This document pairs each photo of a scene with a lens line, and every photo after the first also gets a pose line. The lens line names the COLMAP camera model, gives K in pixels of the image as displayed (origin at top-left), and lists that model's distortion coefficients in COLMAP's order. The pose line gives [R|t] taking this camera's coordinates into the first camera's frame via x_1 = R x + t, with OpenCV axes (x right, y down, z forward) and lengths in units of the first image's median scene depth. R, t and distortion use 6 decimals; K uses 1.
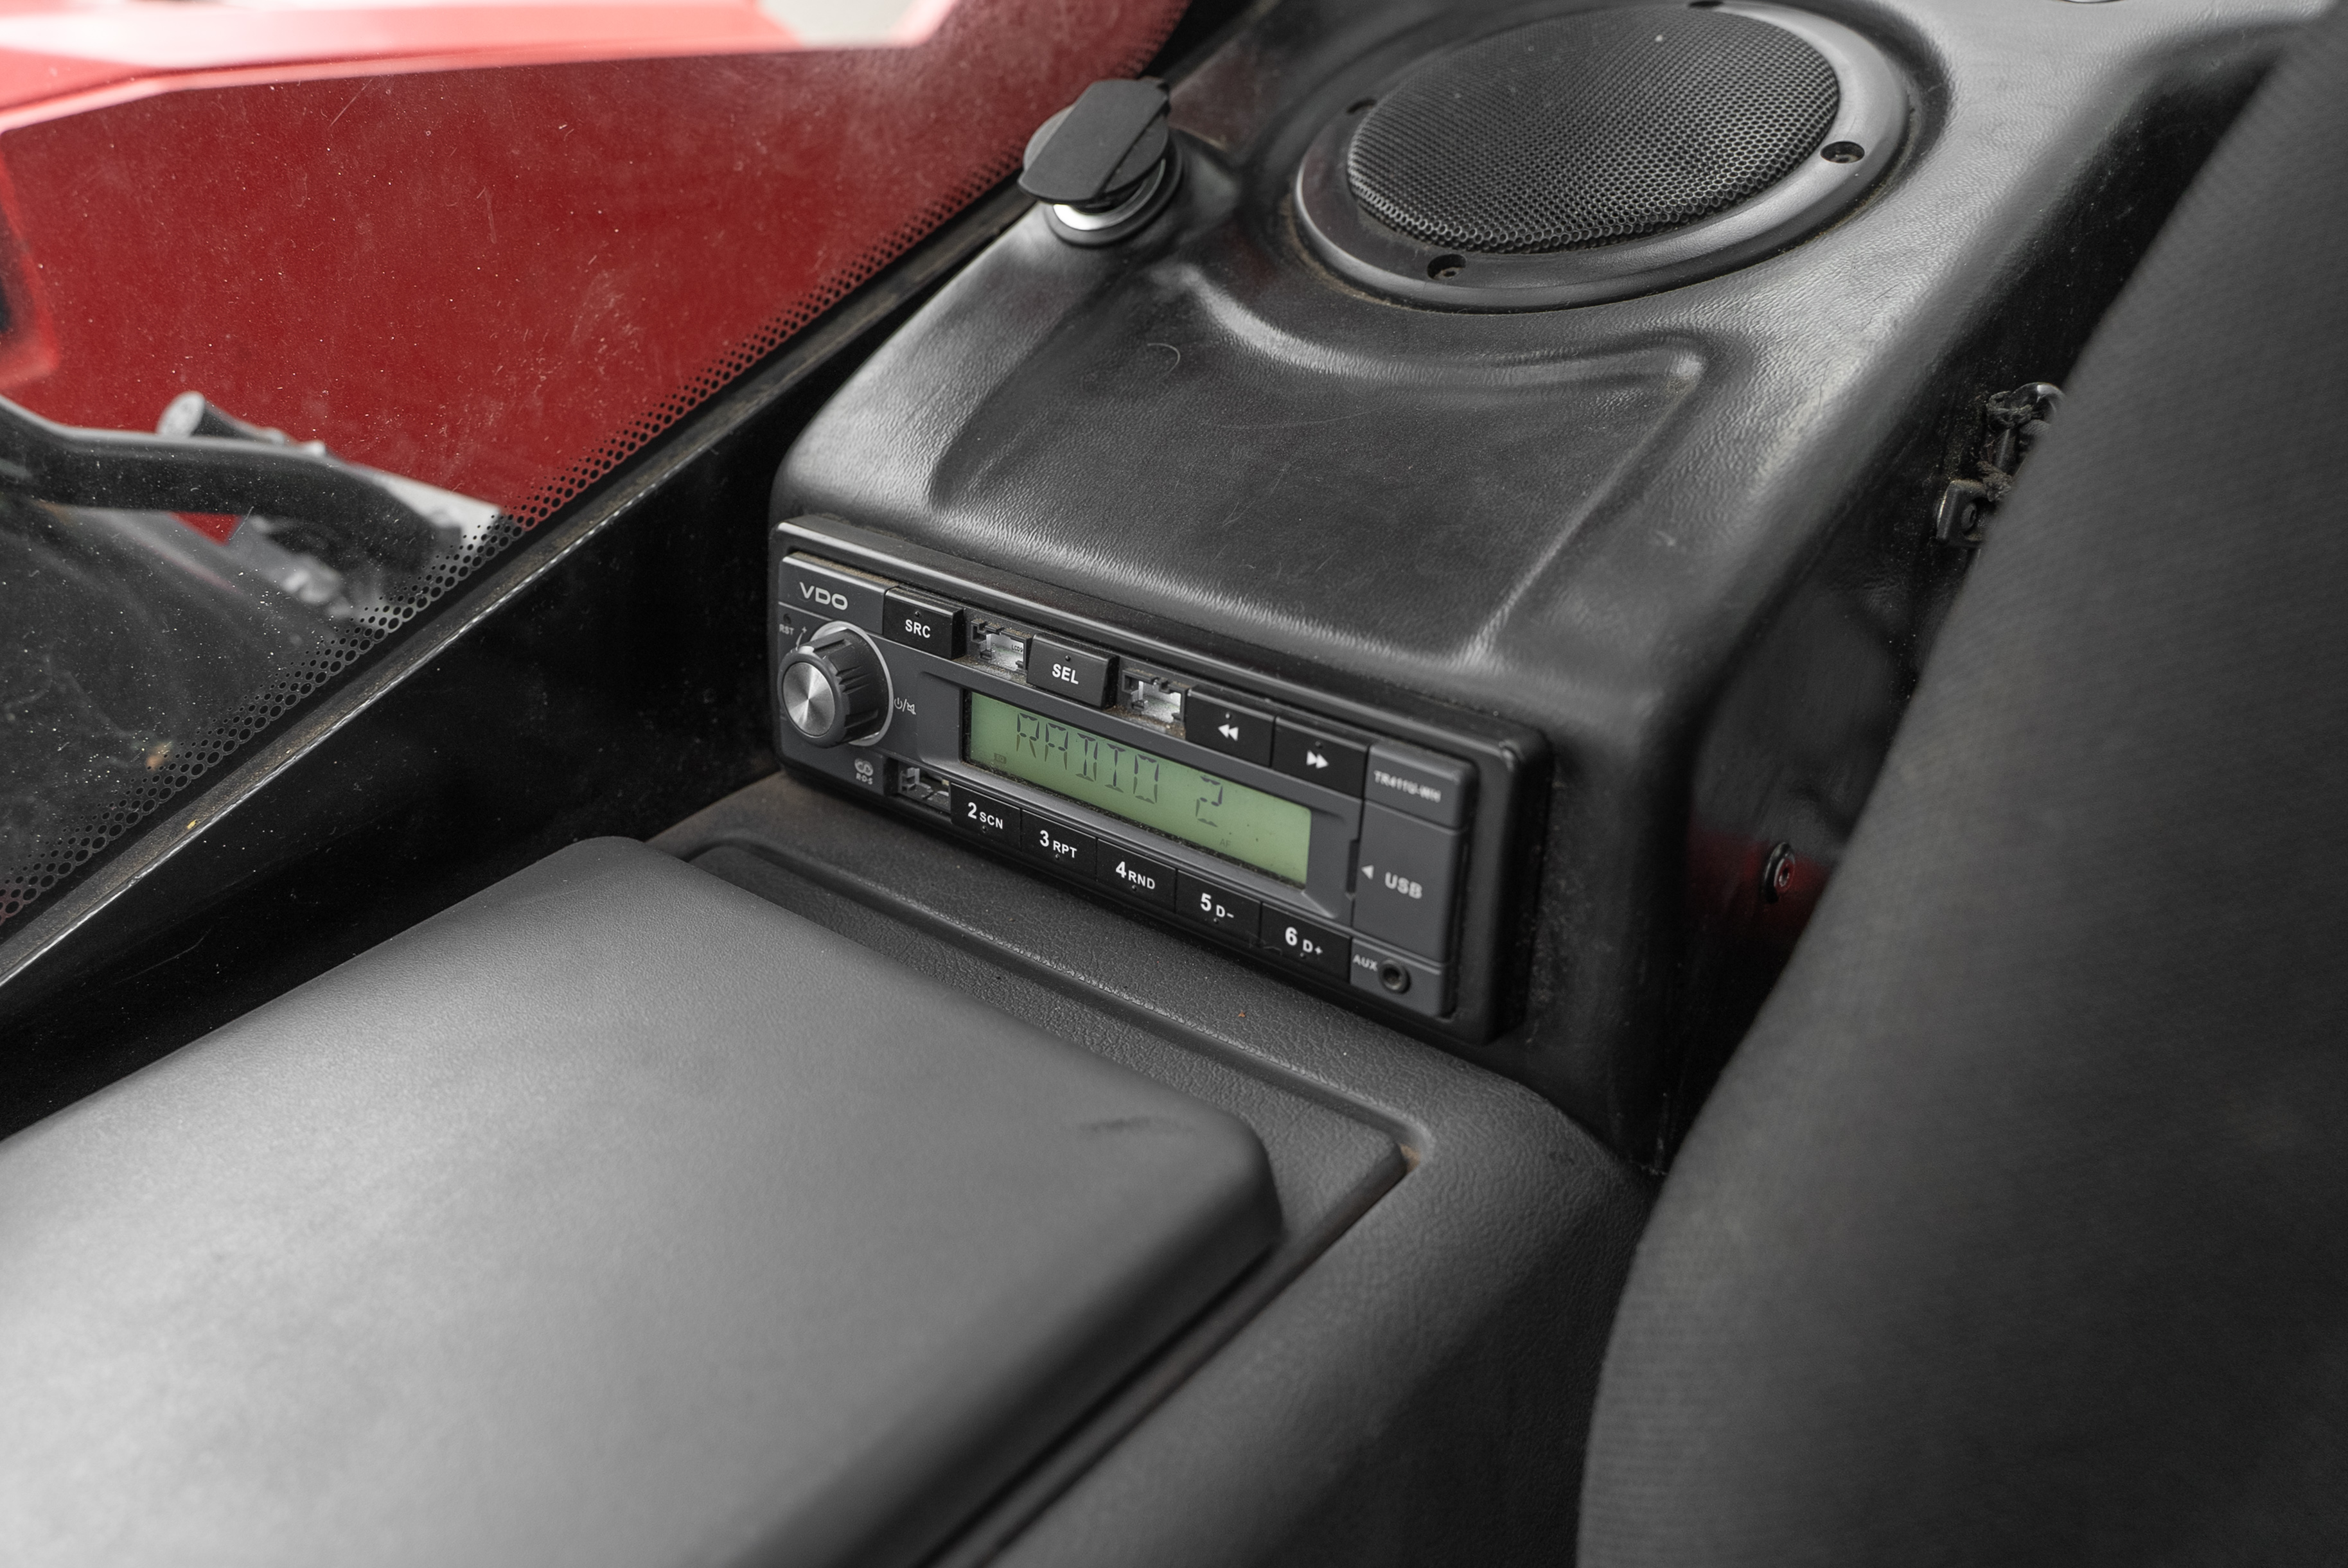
lens RADIAL K [[1872.8, 0, 1172.3], [0, 1872.8, 784.1], [0, 0, 1]] dist [0.013581, -0.029011]
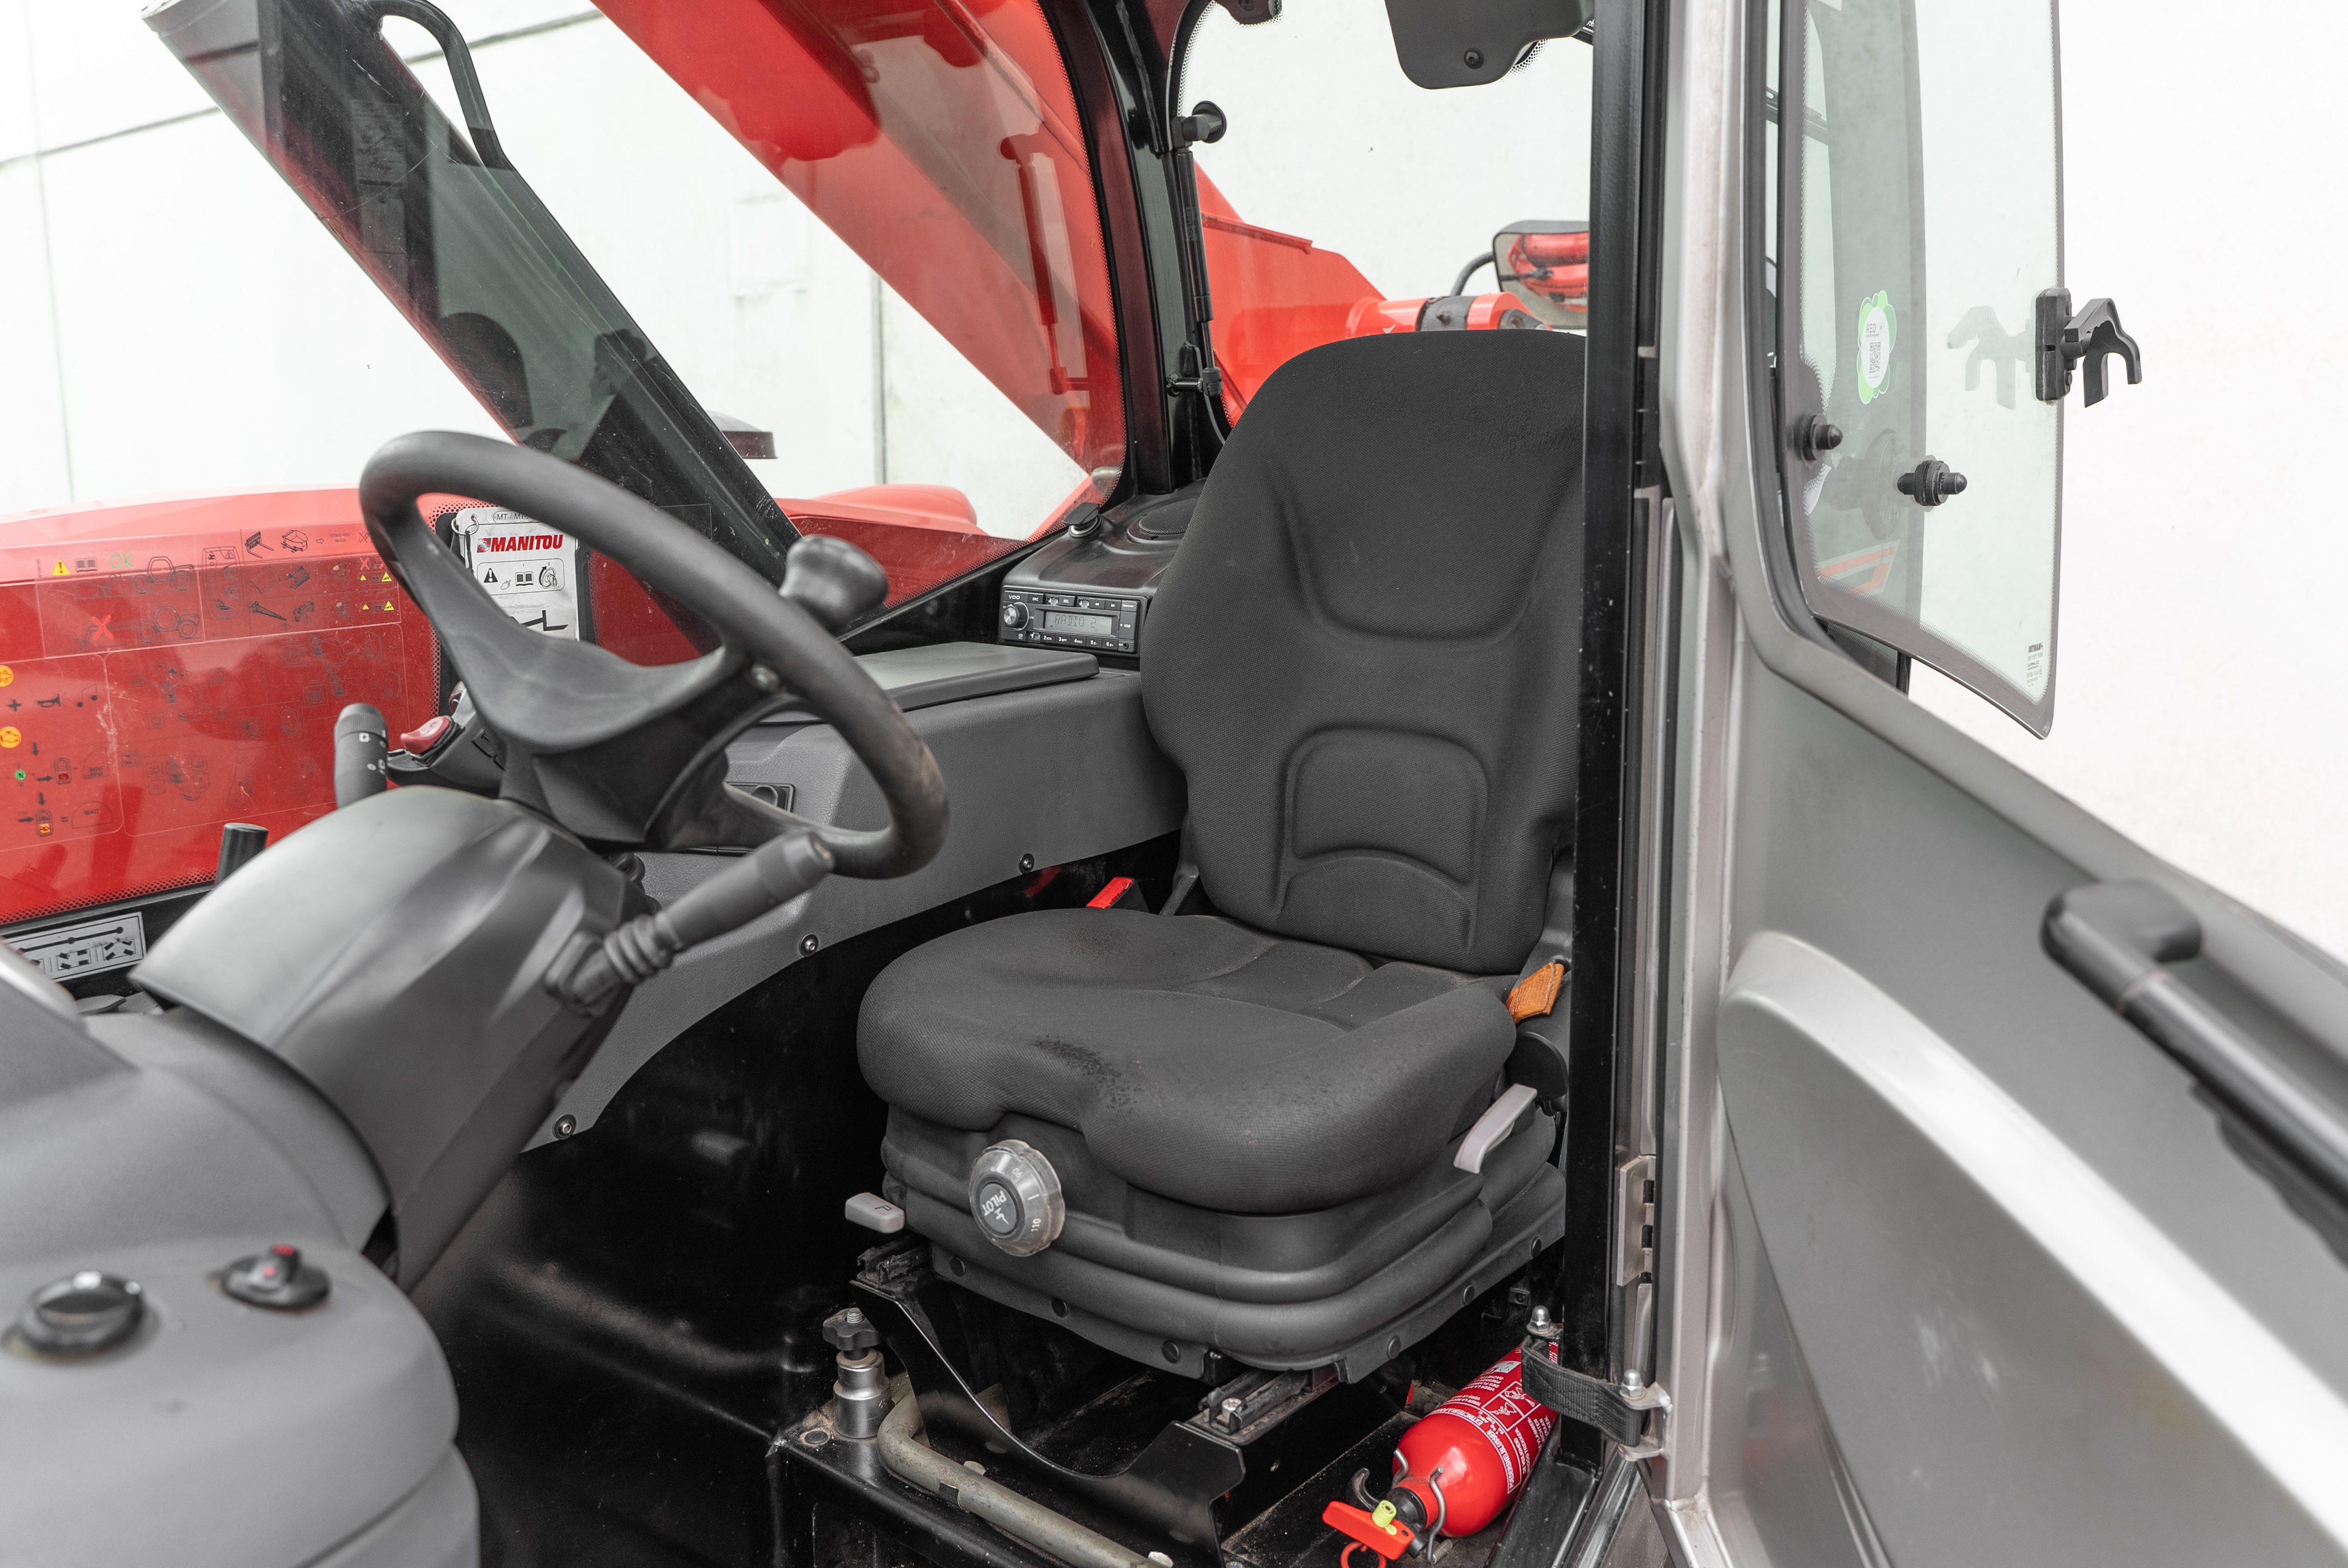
lens RADIAL K [[1872.7, 0, 1176.5], [0, 1872.7, 779.0], [0, 0, 1]] dist [0.013581, -0.029011]
pose [[0.999168, 0.027883, -0.029757, 0.365356], [-0.036243, 0.941663, -0.334601, 1.875842], [0.018691, 0.335402, 0.941890, -3.224383]]
